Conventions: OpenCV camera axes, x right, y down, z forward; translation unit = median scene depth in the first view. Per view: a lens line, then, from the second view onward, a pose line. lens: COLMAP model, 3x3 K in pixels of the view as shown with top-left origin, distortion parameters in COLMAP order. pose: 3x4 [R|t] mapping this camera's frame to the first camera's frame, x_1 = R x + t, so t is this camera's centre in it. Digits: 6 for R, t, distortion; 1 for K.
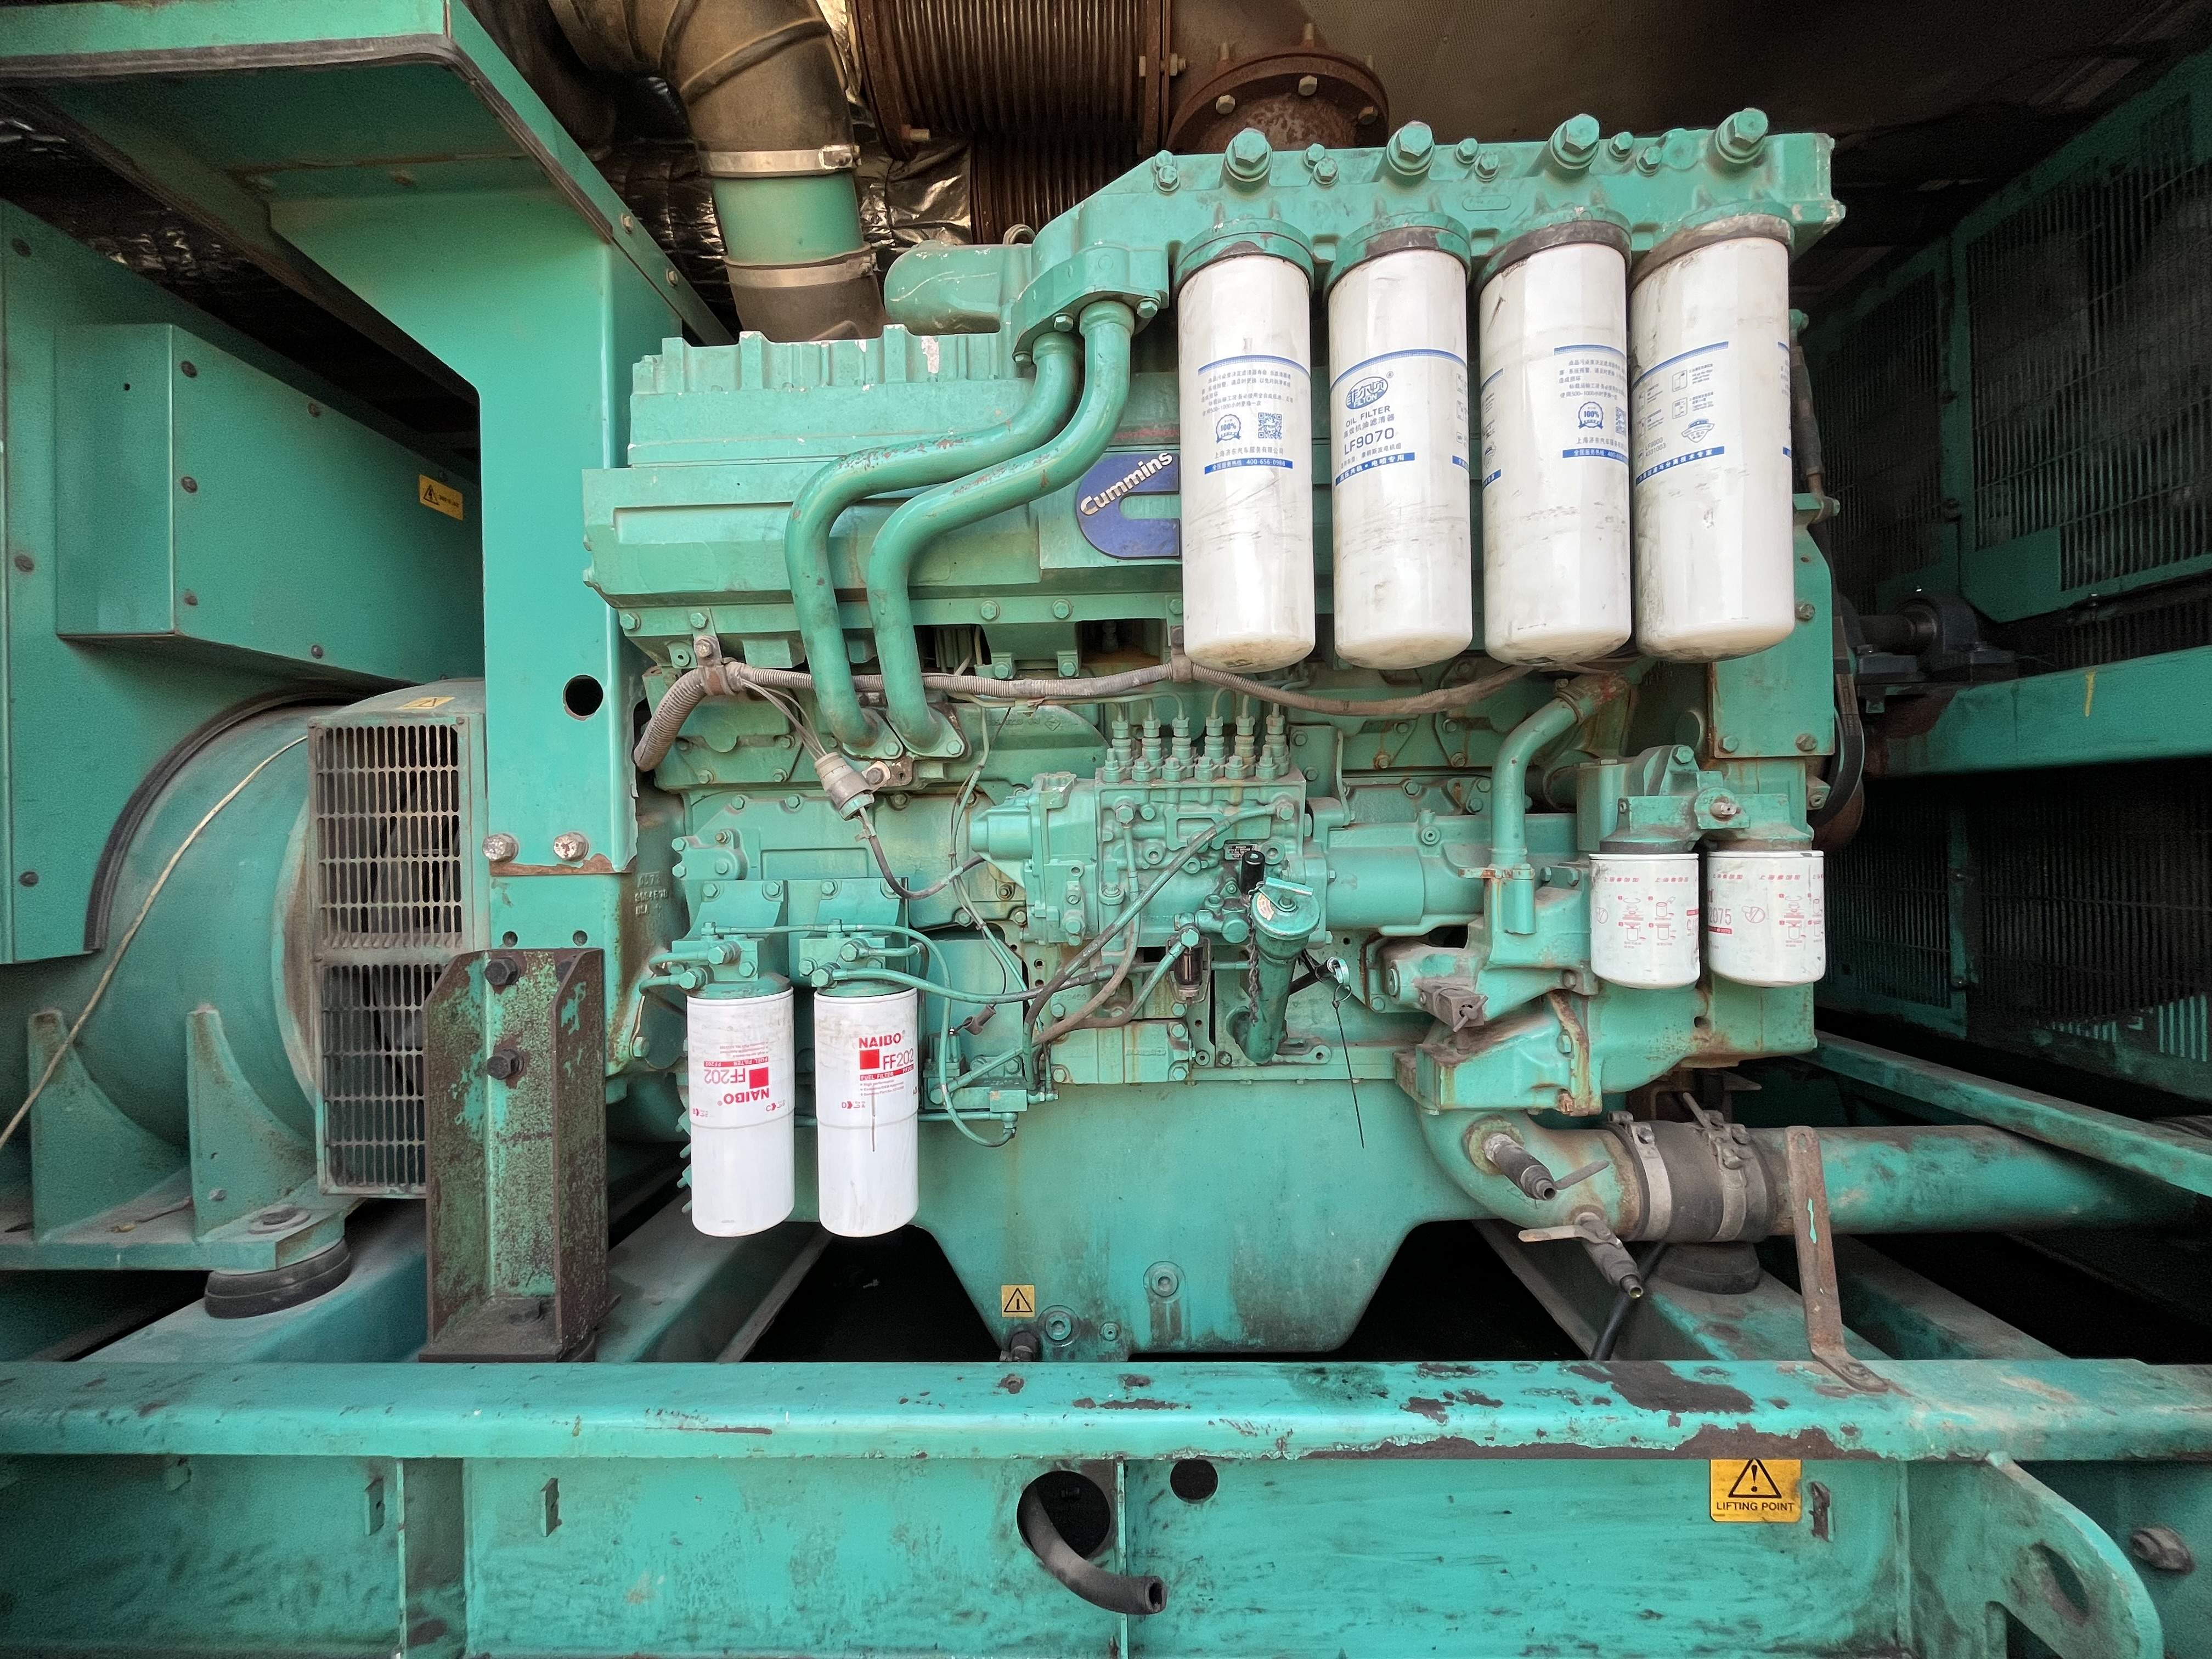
lens RADIAL K [[886.6, 0, 1098.2], [0, 886.6, 833.5], [0, 0, 1]] dist [-0.002284, -0.000886]
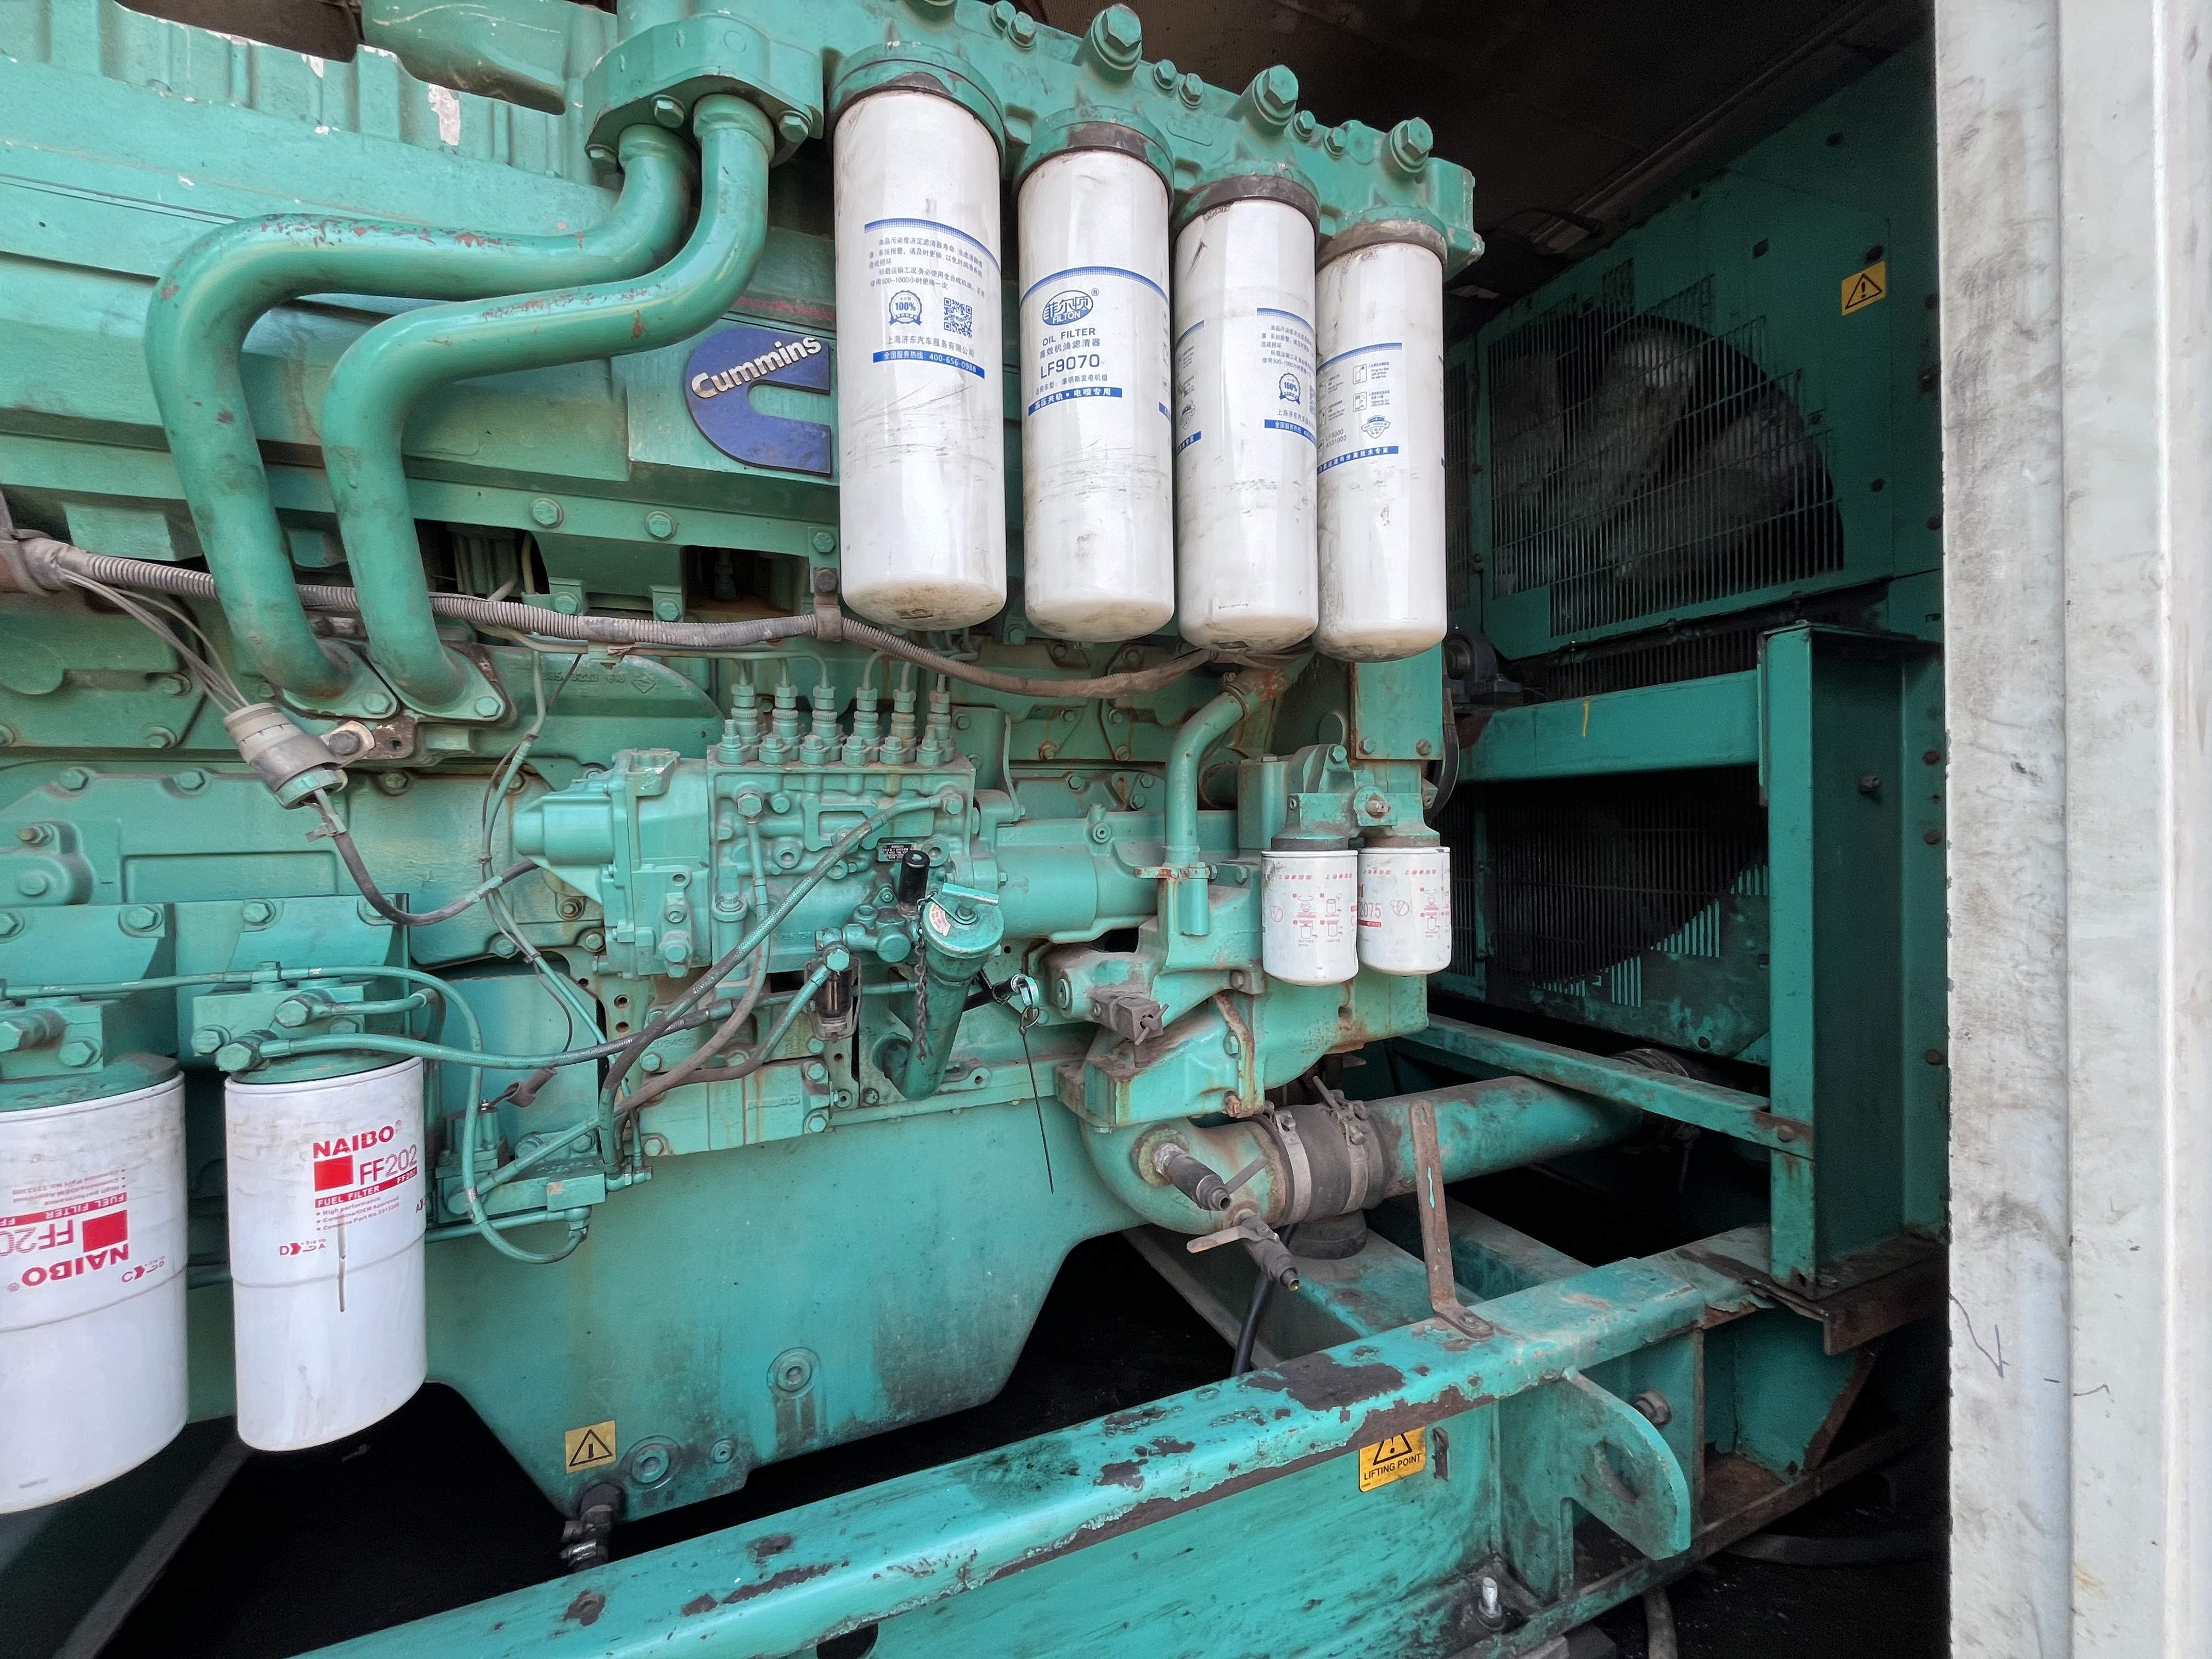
lens RADIAL K [[886.6, 0, 1097.7], [0, 886.6, 834.8], [0, 0, 1]] dist [-0.002284, -0.000886]
pose [[0.906055, -0.000396, 0.423160, -0.022046], [-0.000723, 0.999997, 0.002483, 0.002168], [-0.423159, -0.002556, 0.906052, 0.165749]]
